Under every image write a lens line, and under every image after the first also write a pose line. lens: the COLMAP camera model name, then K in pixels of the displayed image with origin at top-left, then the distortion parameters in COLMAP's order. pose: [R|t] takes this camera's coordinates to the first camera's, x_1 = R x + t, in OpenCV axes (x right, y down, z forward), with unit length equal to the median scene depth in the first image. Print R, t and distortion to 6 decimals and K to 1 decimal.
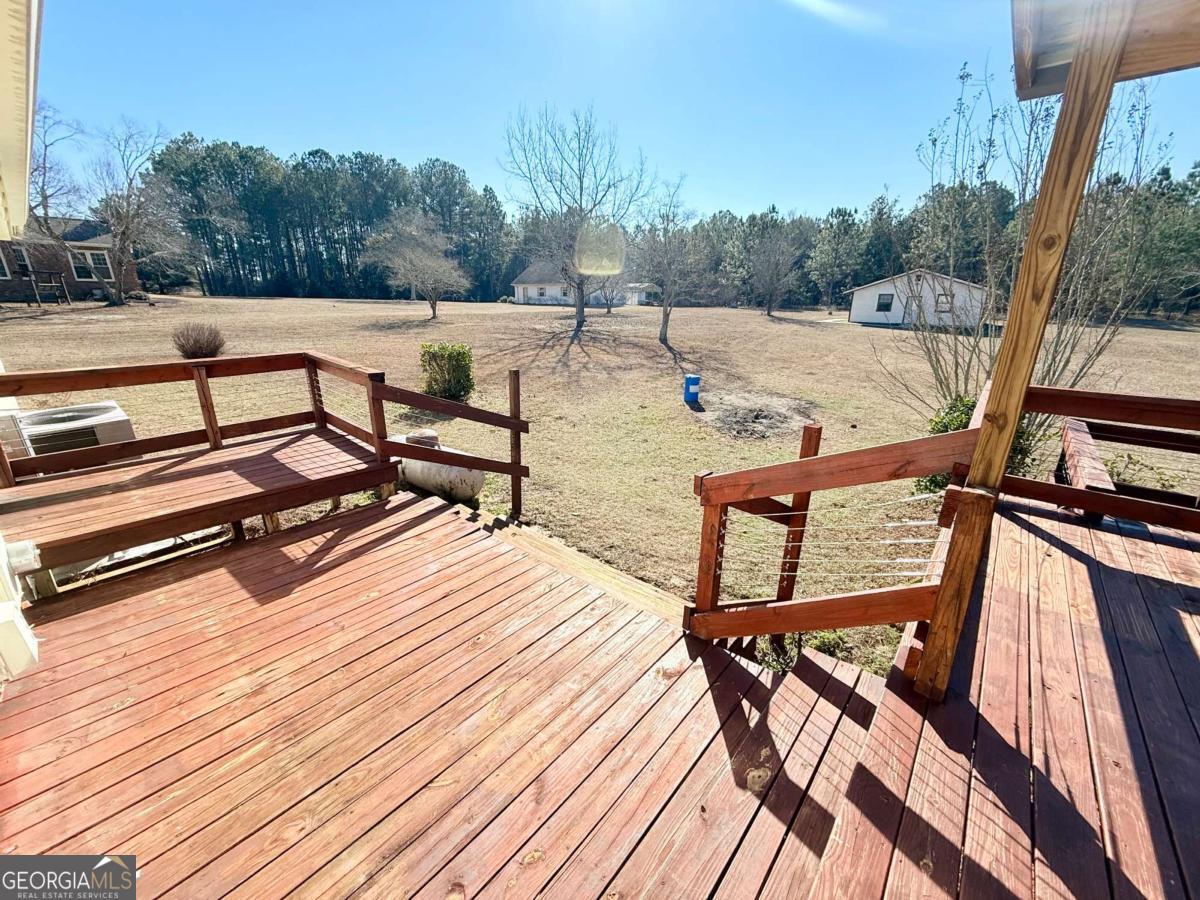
lens RADIAL K [[478.5, 0, 601.1], [0, 478.5, 451.7], [0, 0, 1]] dist [-0.000653, 0.000414]
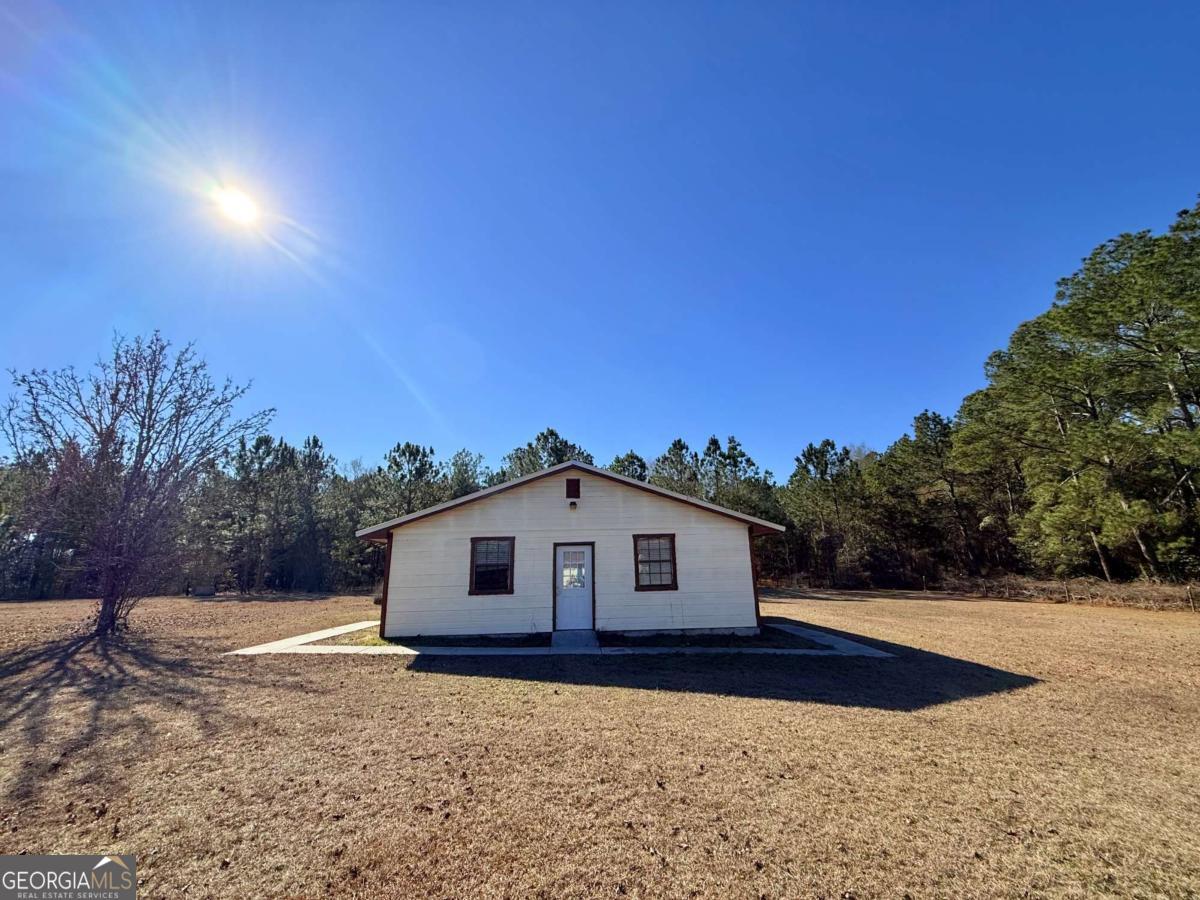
lens RADIAL K [[478.5, 0, 600.5], [0, 478.5, 457.1], [0, 0, 1]] dist [-0.000653, 0.000414]
pose [[0.732438, 0.146465, 0.664893, 0.205169], [0.231246, 0.865012, -0.445286, -0.103315], [-0.640359, 0.479898, 0.599698, 0.351641]]
